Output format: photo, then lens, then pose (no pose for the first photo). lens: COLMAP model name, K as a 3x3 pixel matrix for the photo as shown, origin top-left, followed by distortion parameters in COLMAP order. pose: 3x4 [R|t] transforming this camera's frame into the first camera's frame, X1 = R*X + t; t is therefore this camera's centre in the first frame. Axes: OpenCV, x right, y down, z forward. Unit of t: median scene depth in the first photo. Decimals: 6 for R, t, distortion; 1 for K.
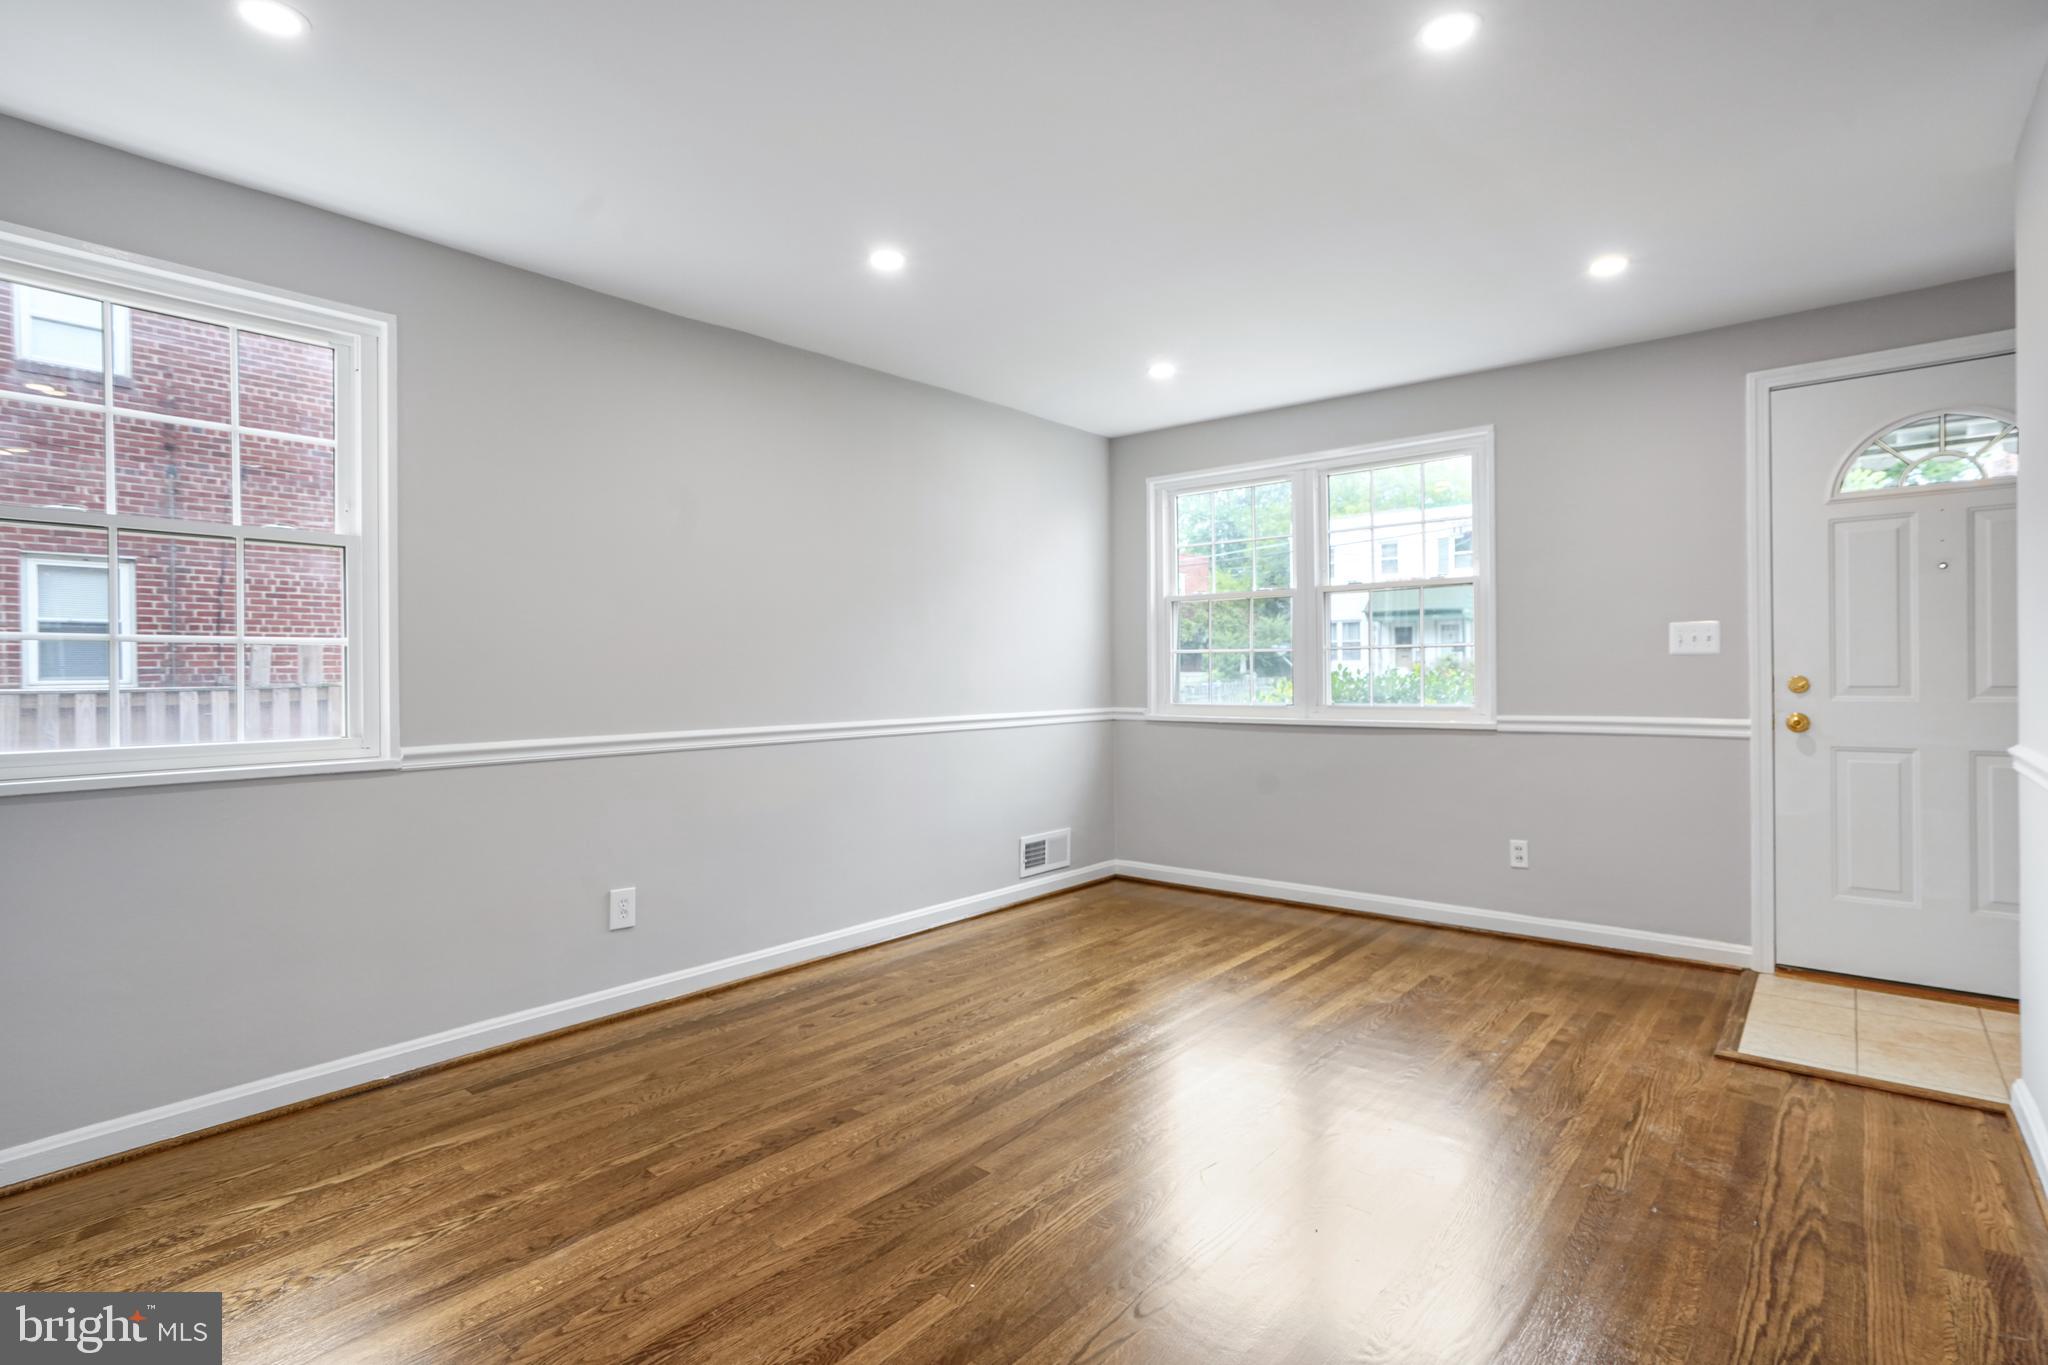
lens RADIAL K [[972.8, 0, 1018.6], [0, 972.8, 674.3], [0, 0, 1]] dist [-0.034734, 0.000438]
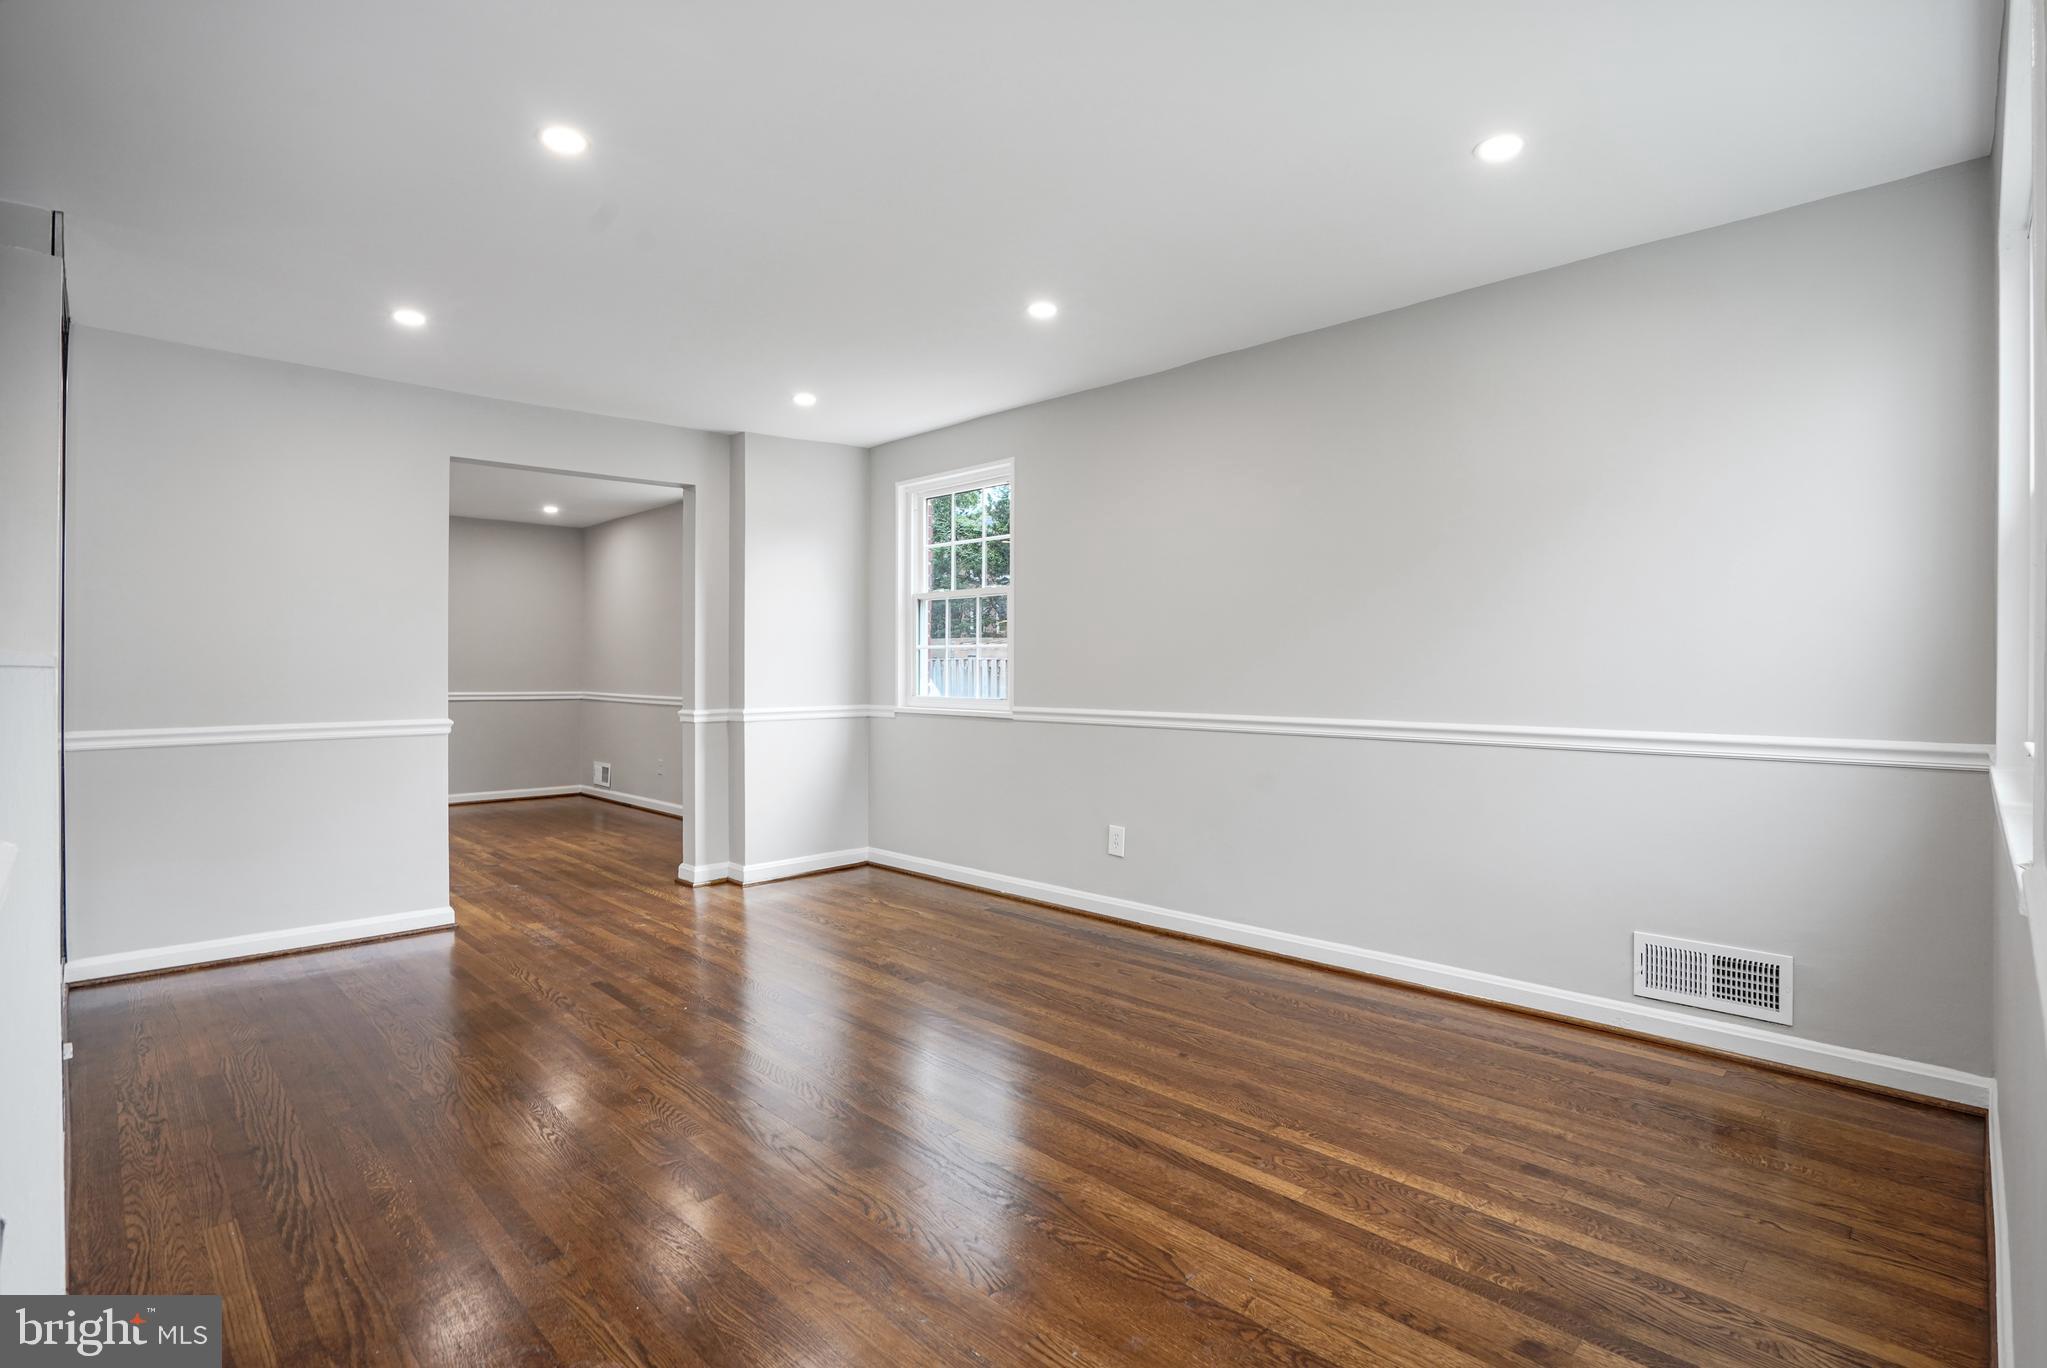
lens RADIAL K [[980.6, 0, 1050.0], [0, 980.6, 699.3], [0, 0, 1]] dist [-0.051163, 0.000816]
pose [[-0.052803, 0.045529, -0.997567, 1.163458], [0.006040, 0.998956, 0.045273, -0.021128], [0.998587, -0.003635, -0.053023, 1.207341]]
